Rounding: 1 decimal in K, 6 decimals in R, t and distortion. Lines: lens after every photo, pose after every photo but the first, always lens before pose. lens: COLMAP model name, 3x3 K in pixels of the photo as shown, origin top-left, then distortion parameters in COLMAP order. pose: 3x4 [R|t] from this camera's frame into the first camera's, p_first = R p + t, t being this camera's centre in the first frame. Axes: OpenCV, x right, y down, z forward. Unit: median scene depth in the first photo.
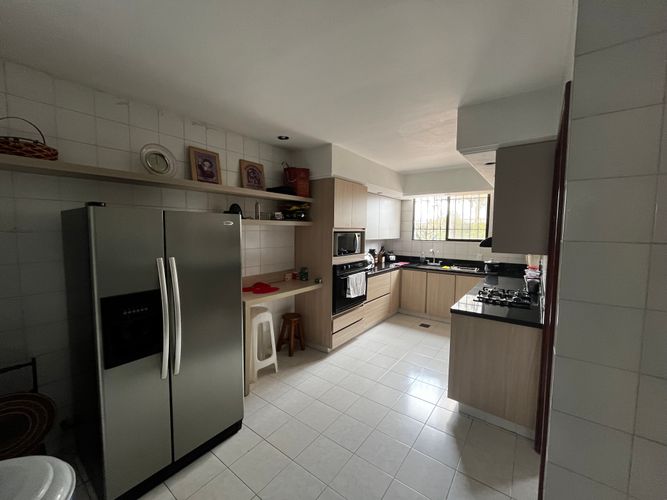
lens RADIAL K [[270.1, 0, 331.2], [0, 270.1, 248.9], [0, 0, 1]] dist [0.000050, -0.000308]
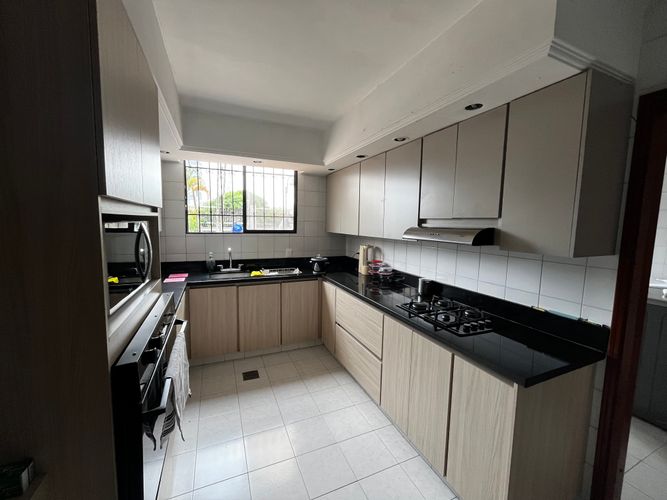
lens RADIAL K [[270.1, 0, 330.8], [0, 270.1, 248.3], [0, 0, 1]] dist [0.000050, -0.000308]
pose [[0.489790, -0.083865, 0.867798, -0.081842], [0.047303, 0.996453, 0.069600, -0.040640], [-0.870556, 0.006961, 0.492020, 0.681906]]
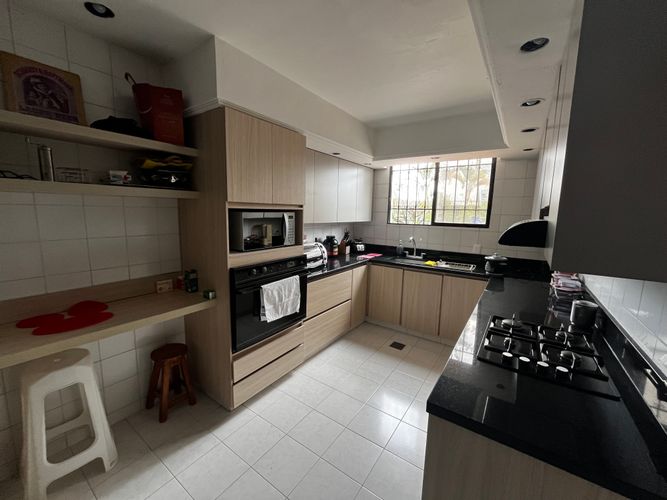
lens RADIAL K [[270.1, 0, 333.0], [0, 270.1, 248.6], [0, 0, 1]] dist [0.000050, -0.000308]
pose [[0.999166, 0.004836, 0.040538, 0.184774], [-0.007501, 0.997801, 0.065852, -0.018927], [-0.040130, -0.066101, 0.997006, 0.399322]]
